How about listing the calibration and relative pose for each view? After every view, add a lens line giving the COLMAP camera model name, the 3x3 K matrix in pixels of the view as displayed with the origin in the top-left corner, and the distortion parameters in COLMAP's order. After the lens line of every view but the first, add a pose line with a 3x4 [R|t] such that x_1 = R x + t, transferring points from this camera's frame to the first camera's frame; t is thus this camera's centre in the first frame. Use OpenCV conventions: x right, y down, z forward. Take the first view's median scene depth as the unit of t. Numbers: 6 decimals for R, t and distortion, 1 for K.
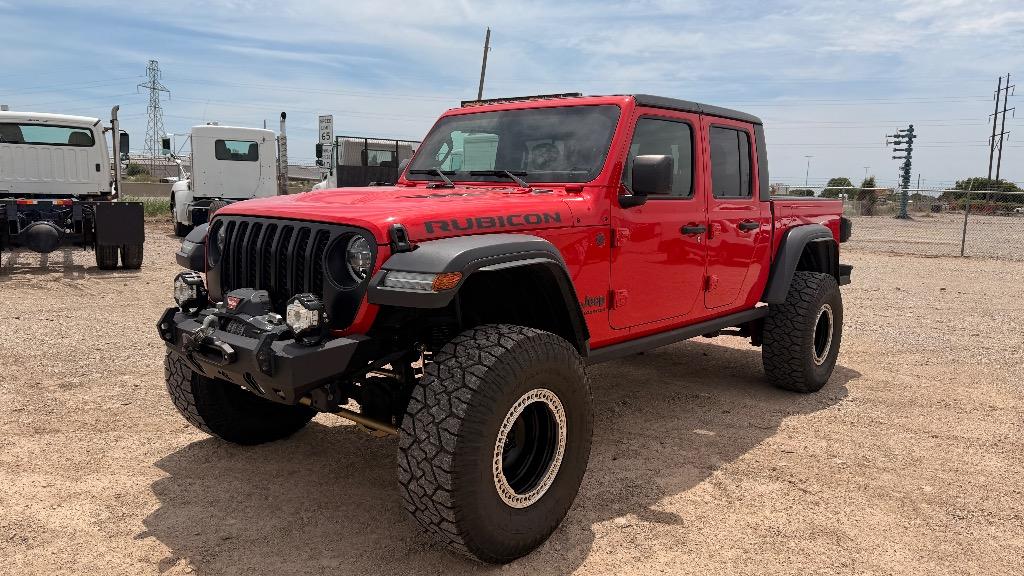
lens RADIAL K [[765.9, 0, 511.0], [0, 765.9, 288.8], [0, 0, 1]] dist [0.010222, -0.043226]
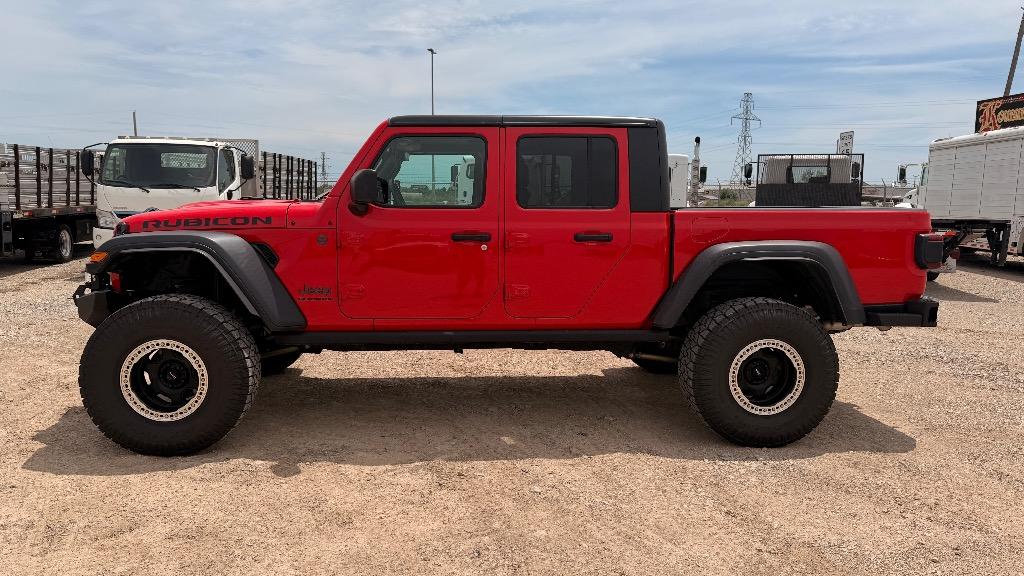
lens RADIAL K [[765.9, 0, 511.0], [0, 765.9, 288.8], [0, 0, 1]] dist [0.010222, -0.043226]
pose [[0.684119, 0.057028, -0.727138, 0.109053], [-0.079138, 0.996857, 0.003726, -0.001379], [0.725064, 0.054995, 0.686482, 0.035096]]
